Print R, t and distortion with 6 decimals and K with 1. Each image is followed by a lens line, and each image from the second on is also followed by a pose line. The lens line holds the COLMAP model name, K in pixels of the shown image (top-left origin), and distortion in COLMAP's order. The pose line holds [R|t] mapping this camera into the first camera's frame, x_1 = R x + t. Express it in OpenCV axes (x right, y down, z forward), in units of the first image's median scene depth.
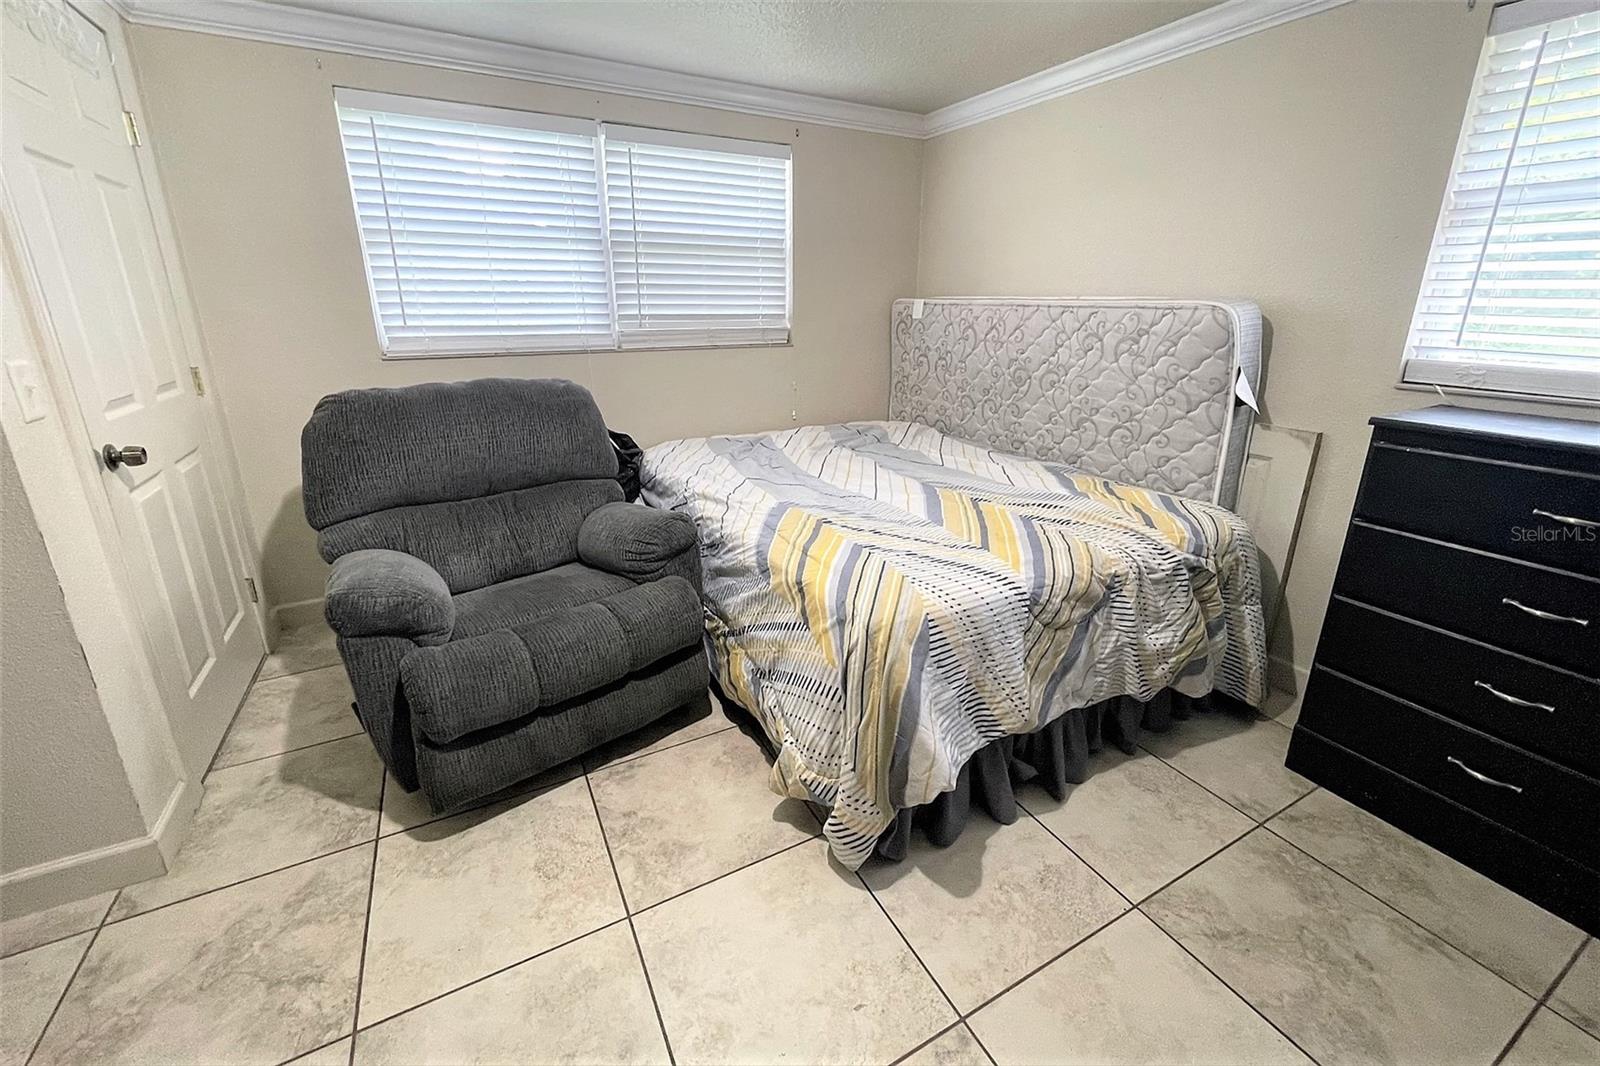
lens RADIAL K [[645.4, 0, 799.5], [0, 645.4, 489.6], [0, 0, 1]] dist [-0.001131, -0.000318]
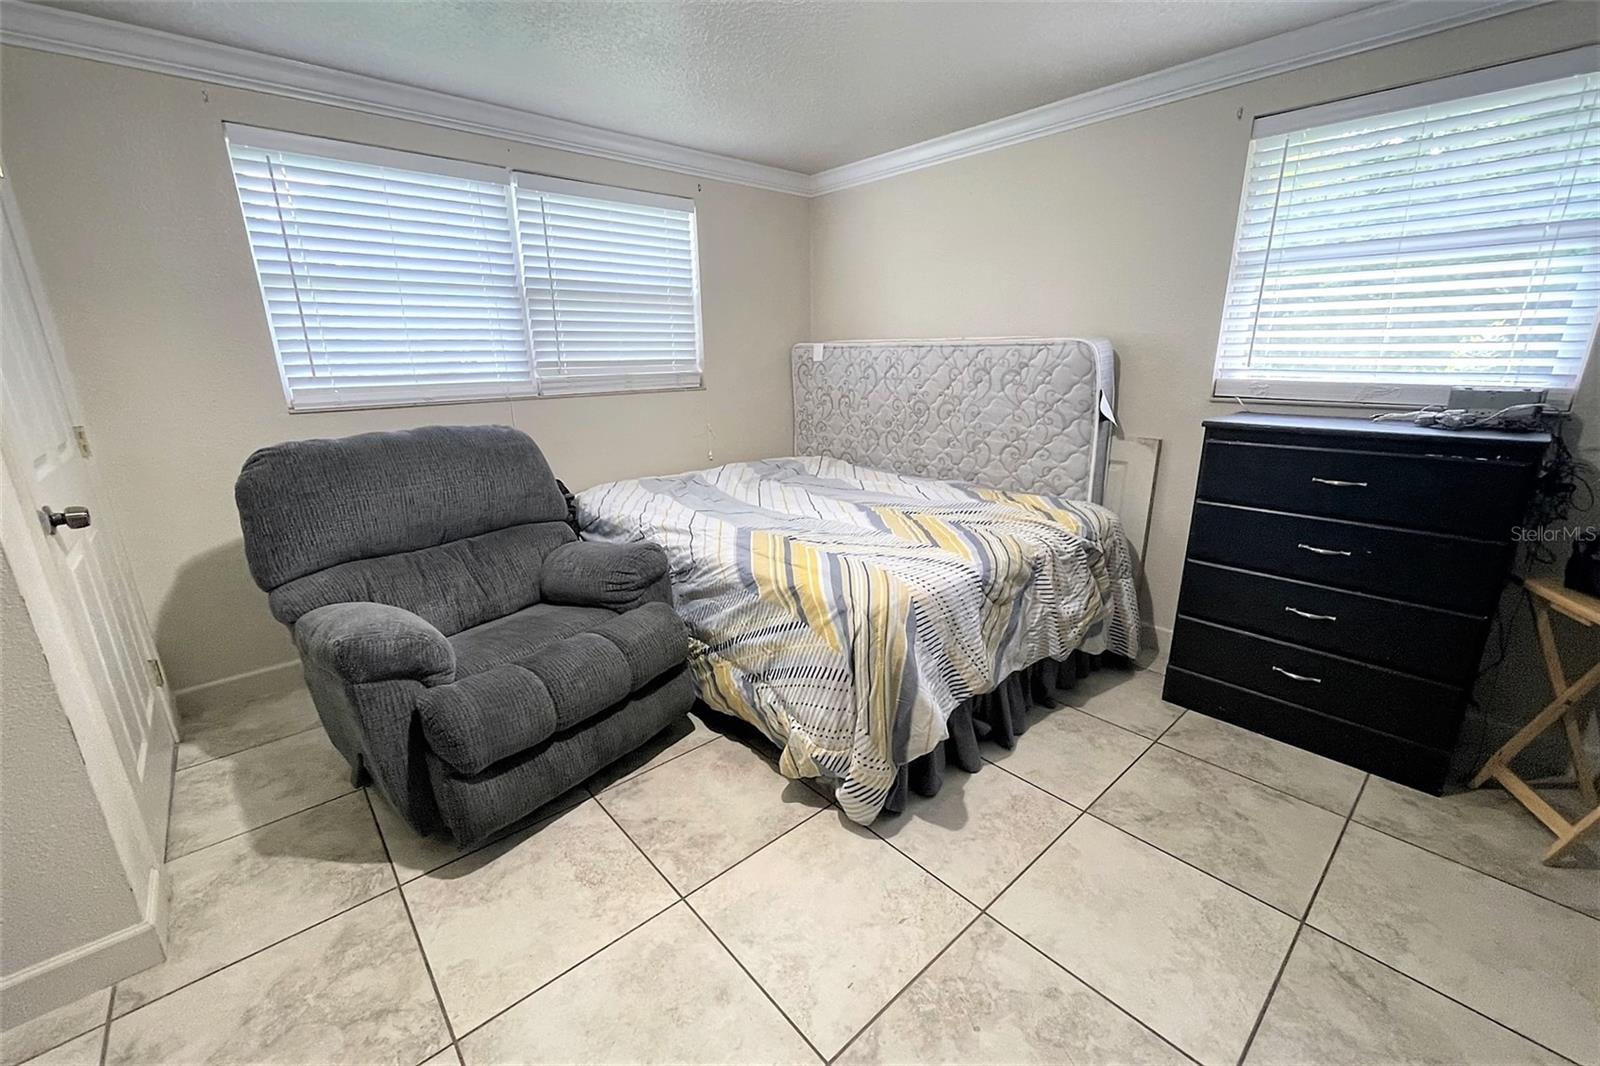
lens RADIAL K [[646.1, 0, 800.0], [0, 646.1, 533.0], [0, 0, 1]] dist [-0.000918, -0.000056]
pose [[0.972644, -0.078632, 0.218590, -0.204007], [0.081199, 0.996694, -0.002771, 0.047844], [-0.217649, 0.020445, 0.975813, -0.100710]]
